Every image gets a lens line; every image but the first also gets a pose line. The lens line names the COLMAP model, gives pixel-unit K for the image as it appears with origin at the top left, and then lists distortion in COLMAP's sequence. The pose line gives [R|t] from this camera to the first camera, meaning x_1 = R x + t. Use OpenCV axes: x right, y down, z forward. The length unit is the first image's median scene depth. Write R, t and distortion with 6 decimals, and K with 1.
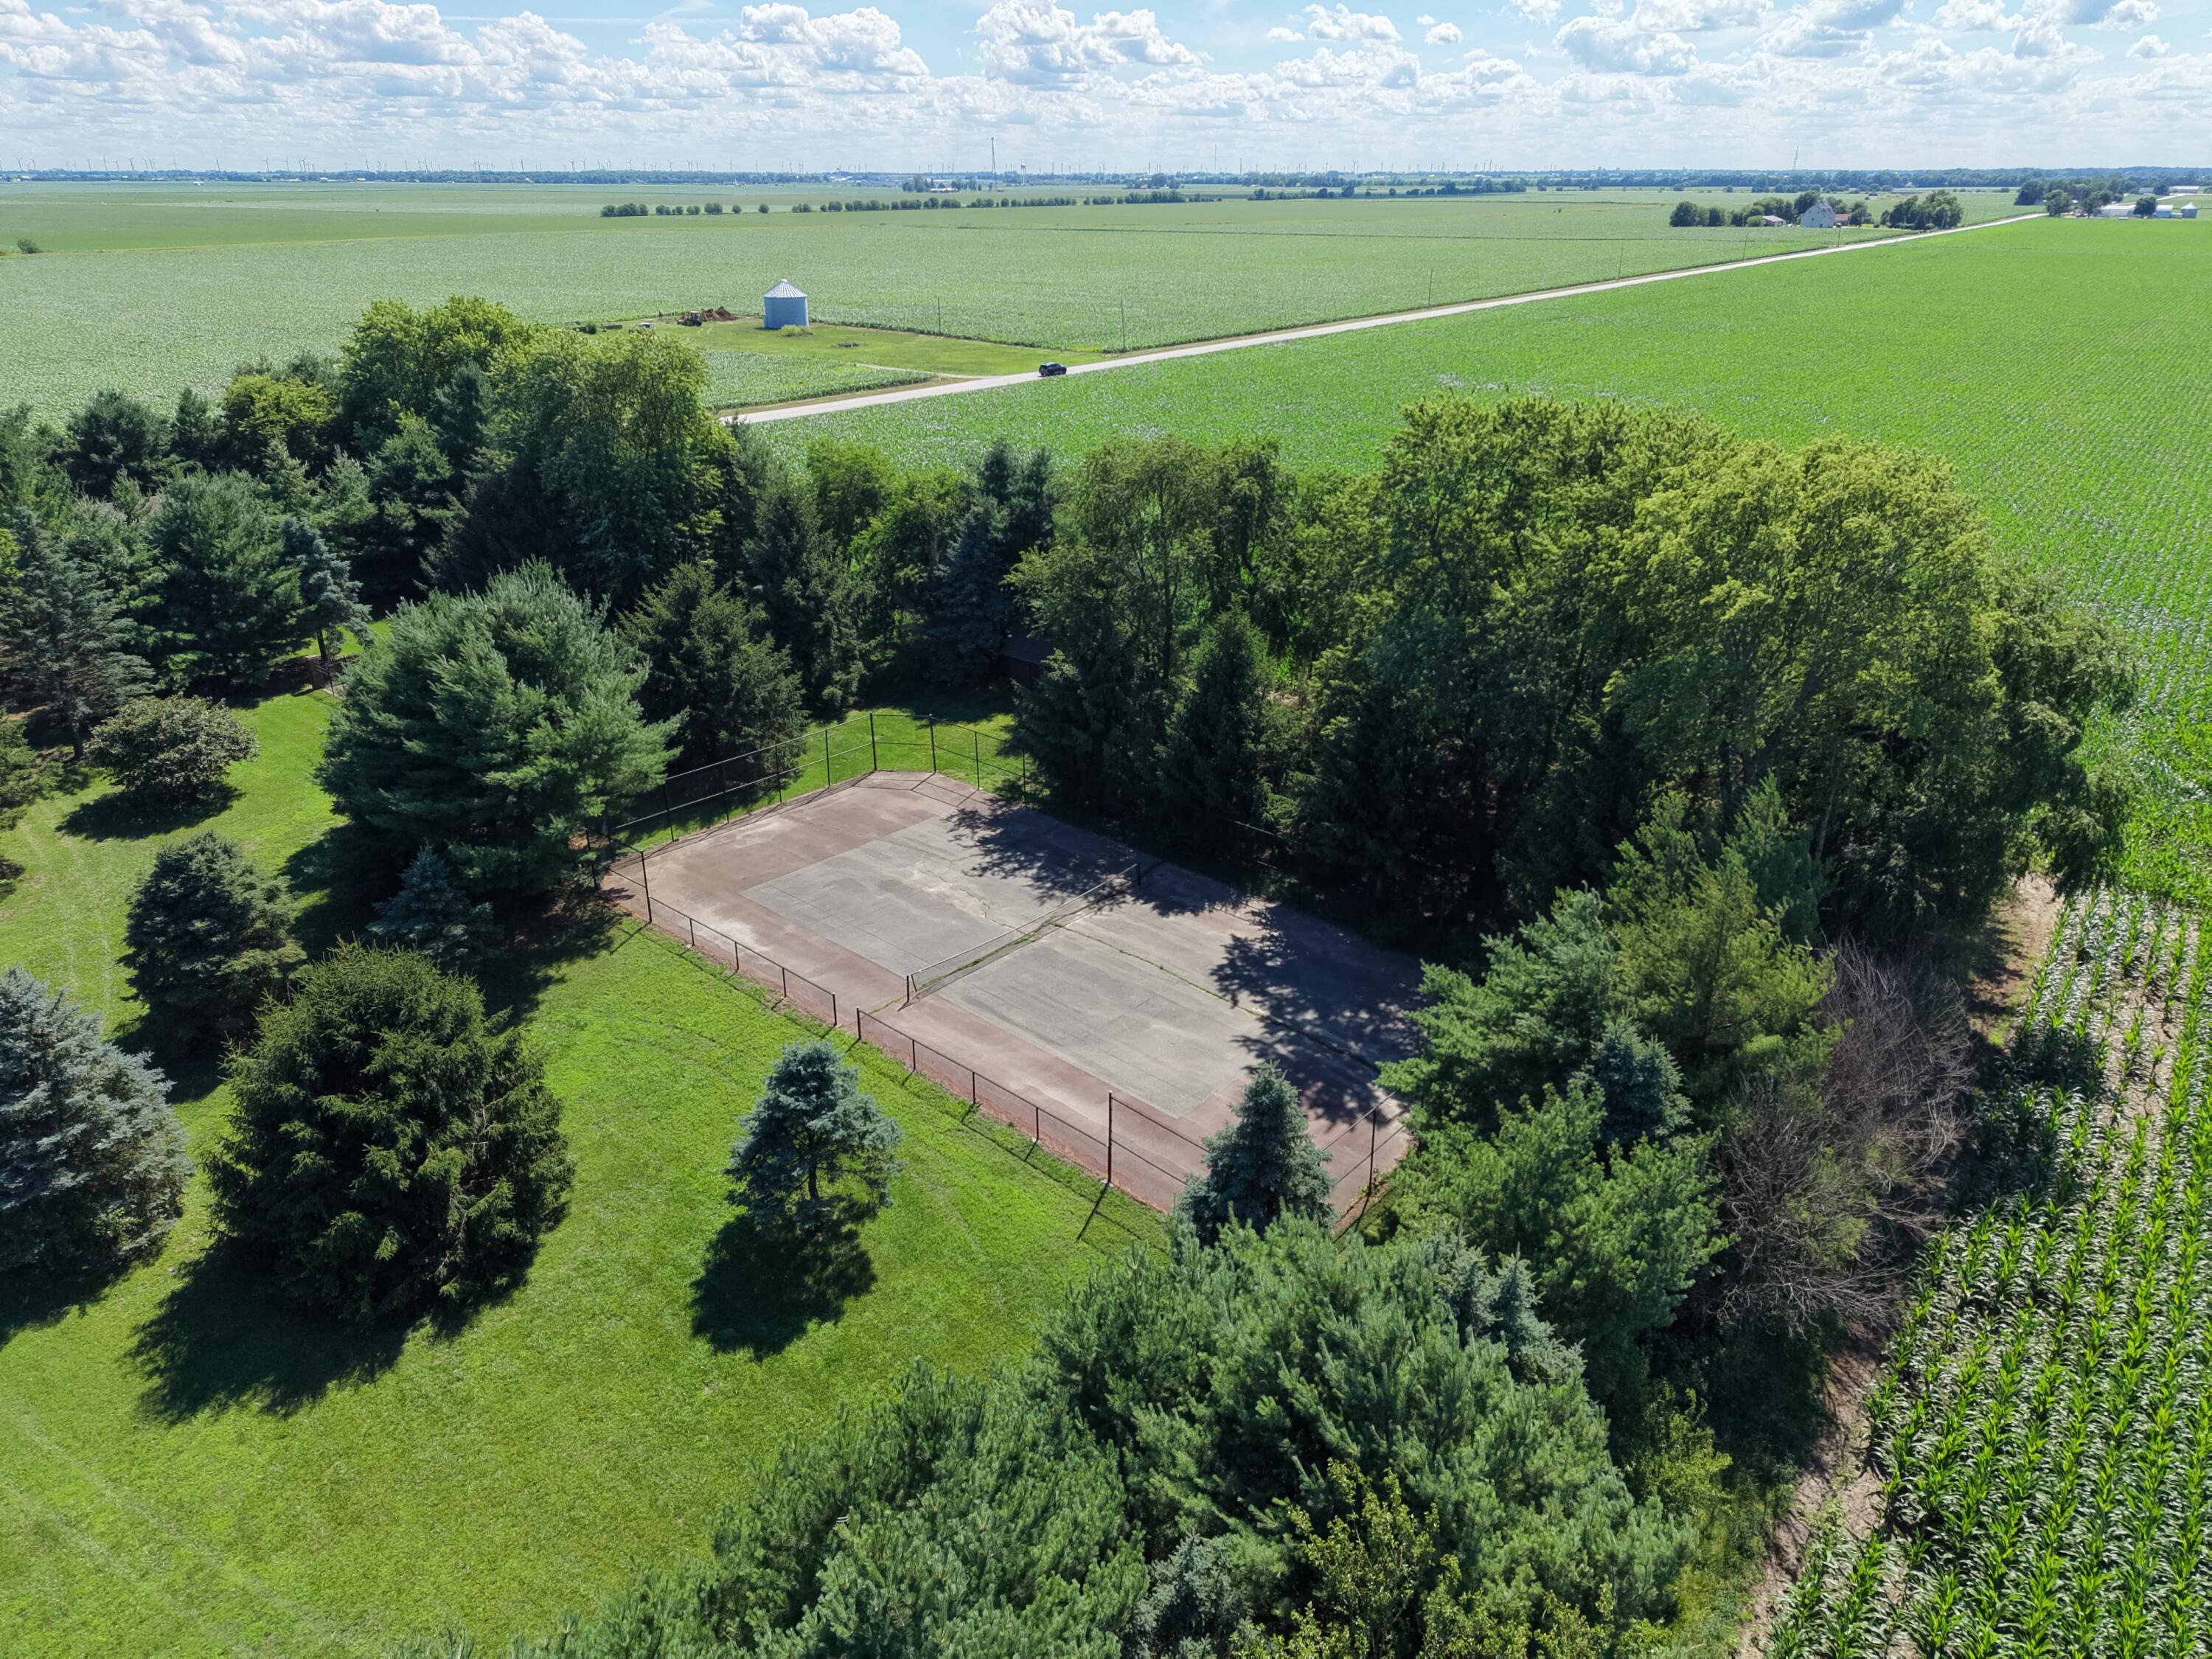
lens RADIAL K [[1528.9, 0, 1120.6], [0, 1528.9, 815.2], [0, 0, 1]] dist [0.012002, 0.000162]
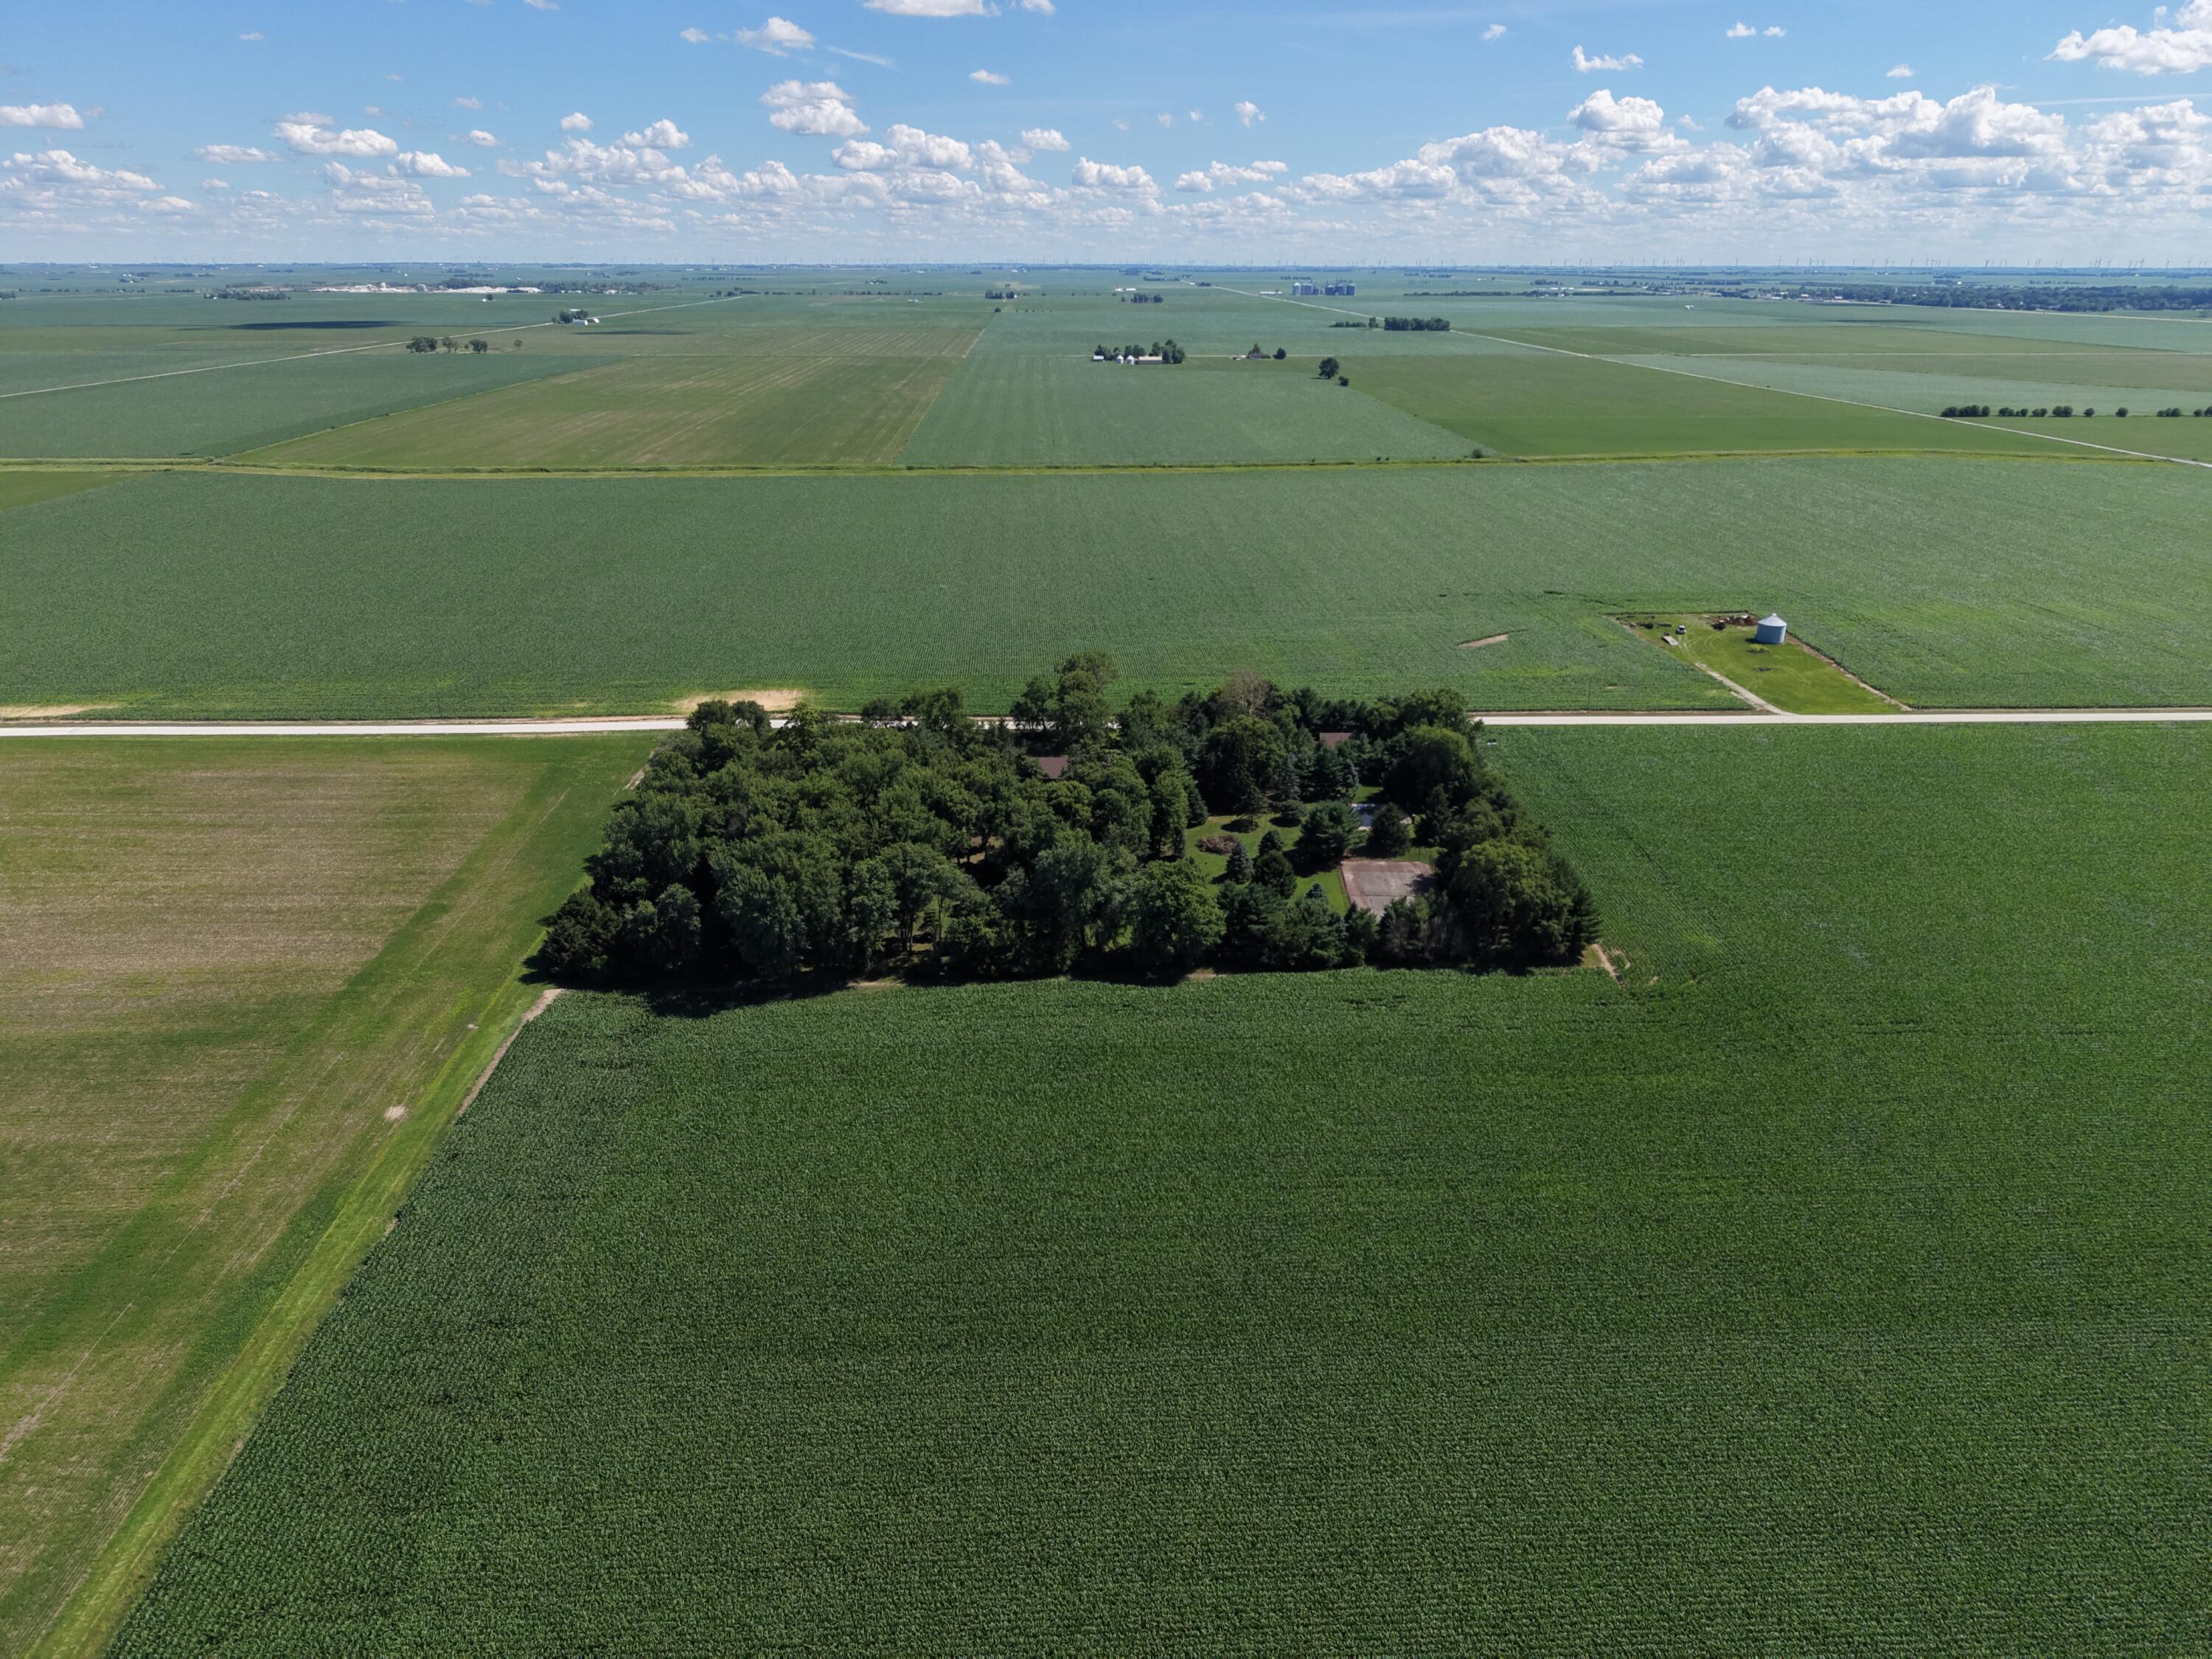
lens RADIAL K [[1528.9, 0, 1120.6], [0, 1528.9, 815.2], [0, 0, 1]] dist [0.012002, 0.000162]
pose [[0.632889, 0.302707, -0.712615, 1.726263], [-0.321708, 0.940002, 0.113581, -0.275458], [0.704241, 0.157370, 0.692300, -1.896092]]
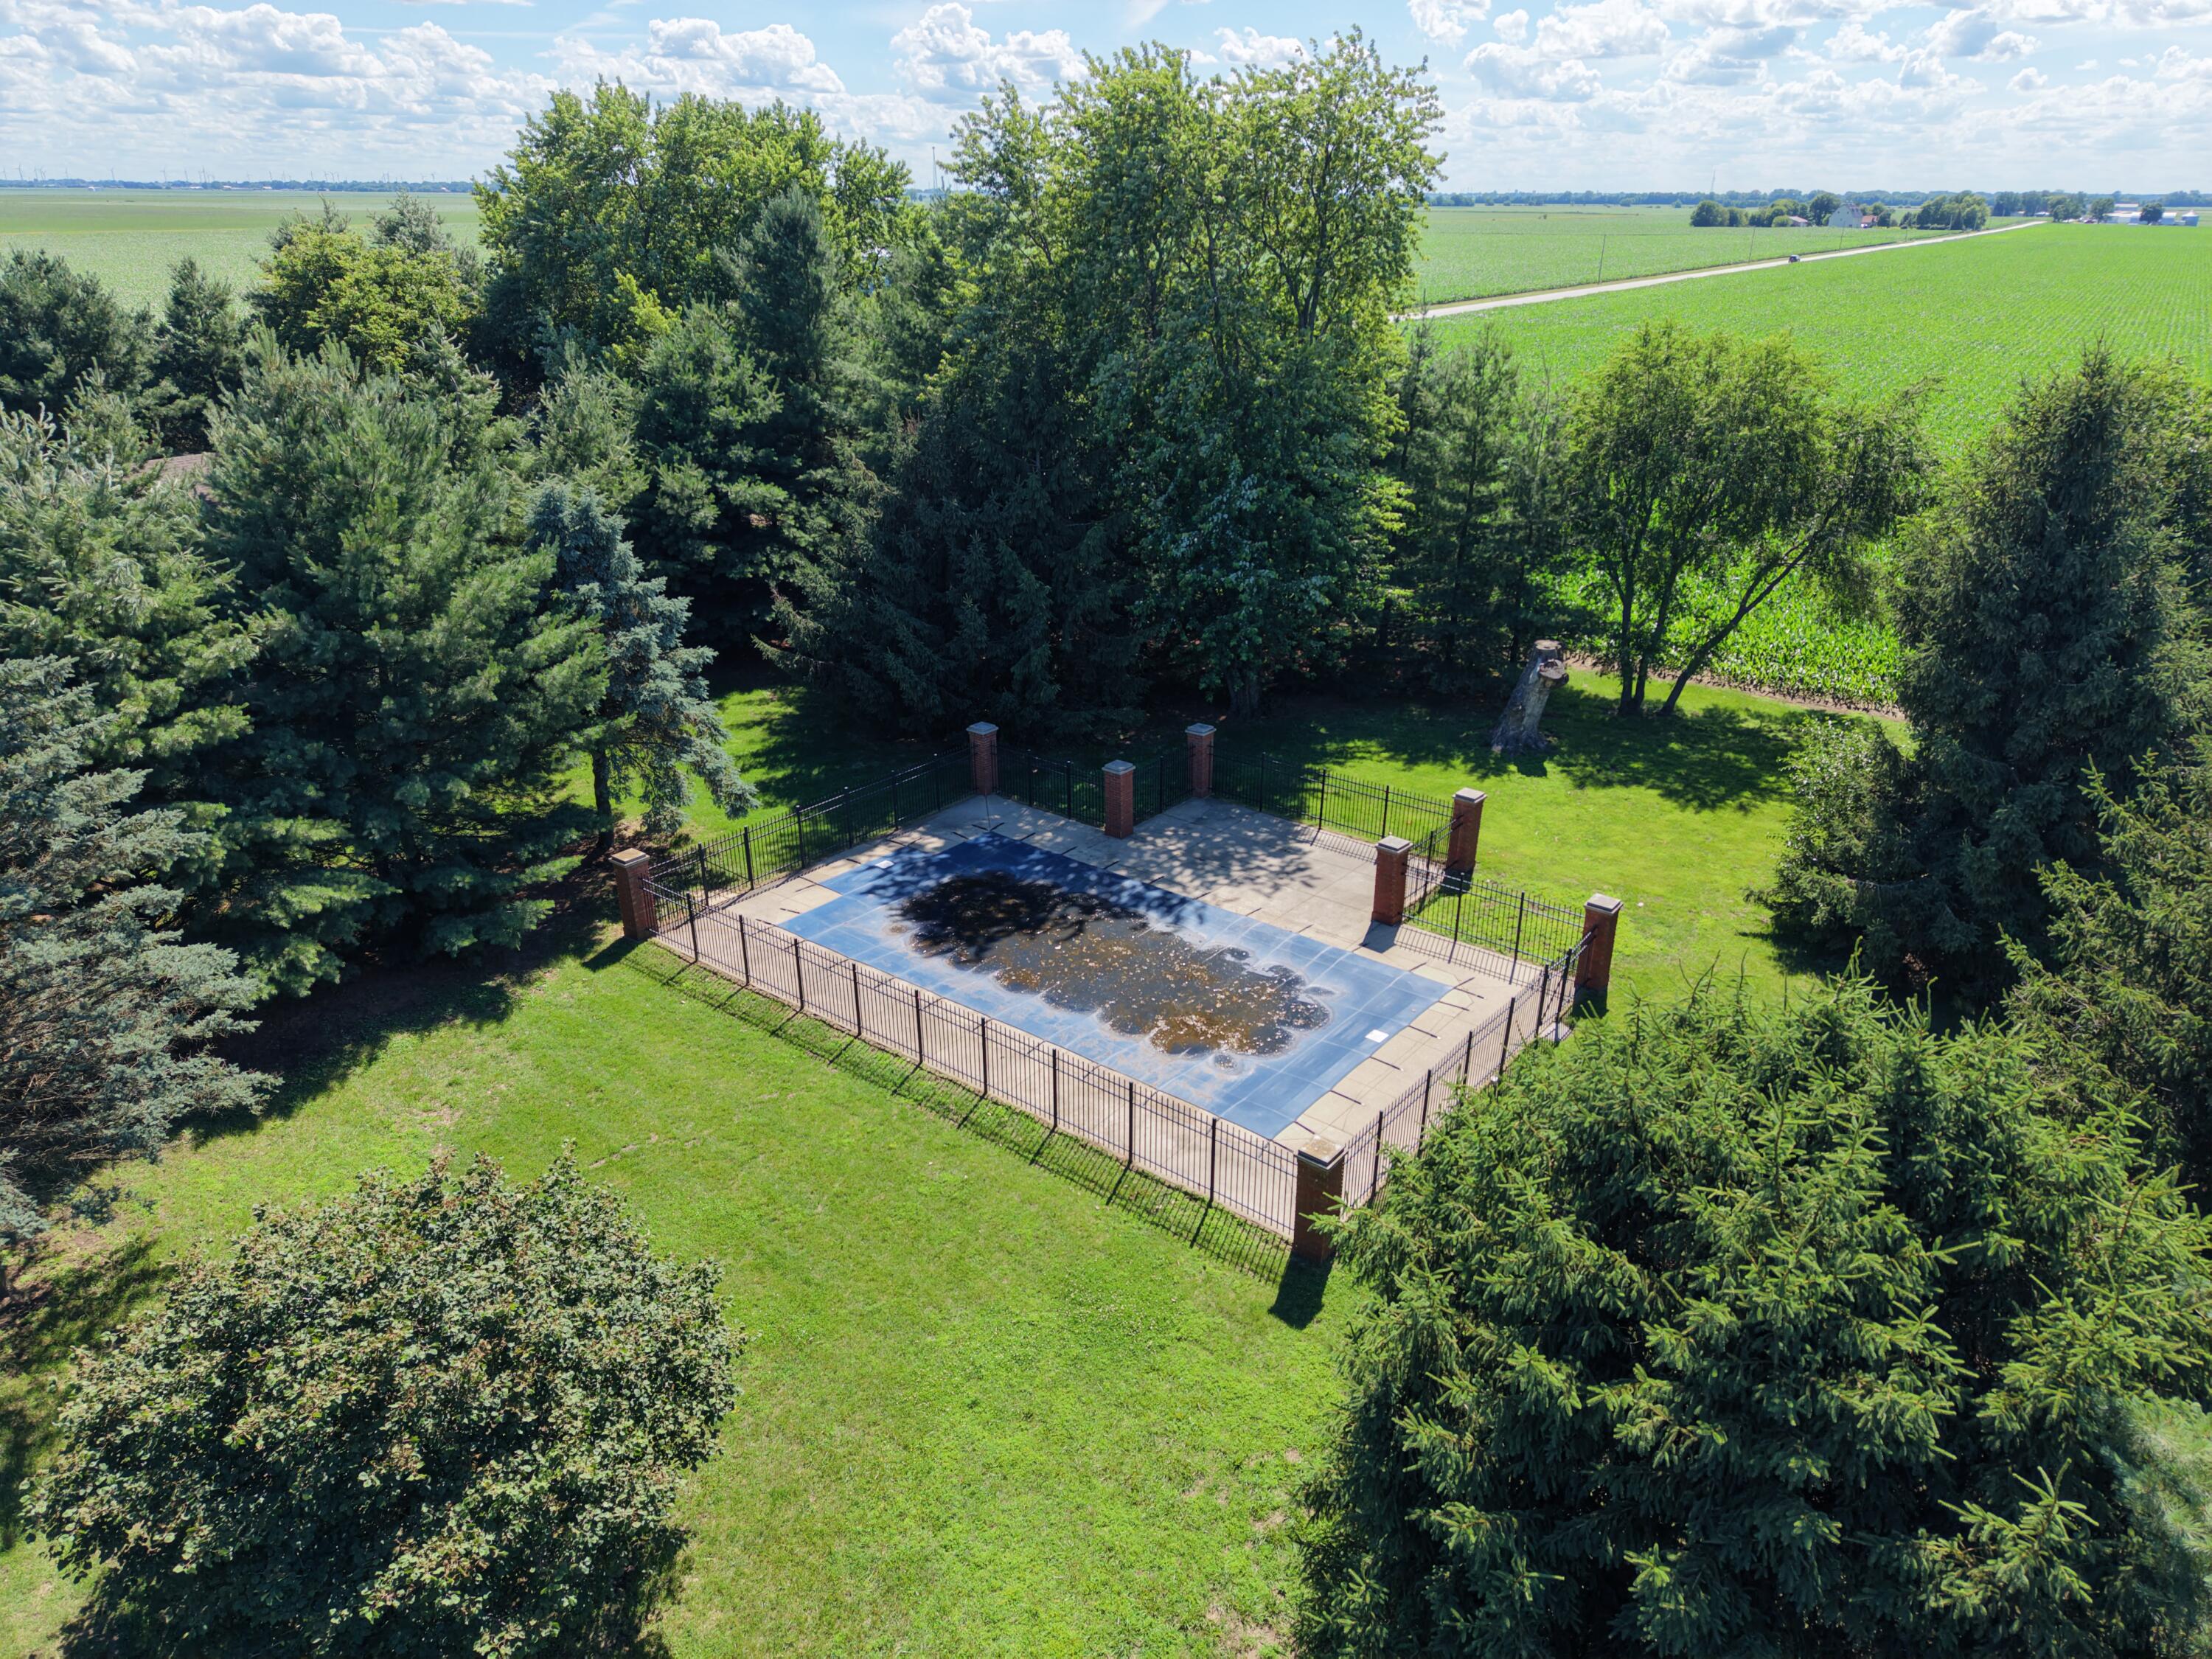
lens RADIAL K [[1523.3, 0, 1106.0], [0, 1523.3, 829.5], [0, 0, 1]] dist [0.007935, 0.004307]
pose [[0.999023, -0.011337, 0.042705, -0.362180], [0.011467, 0.999930, -0.002805, -0.090912], [-0.042670, 0.003292, 0.999084, 0.530151]]
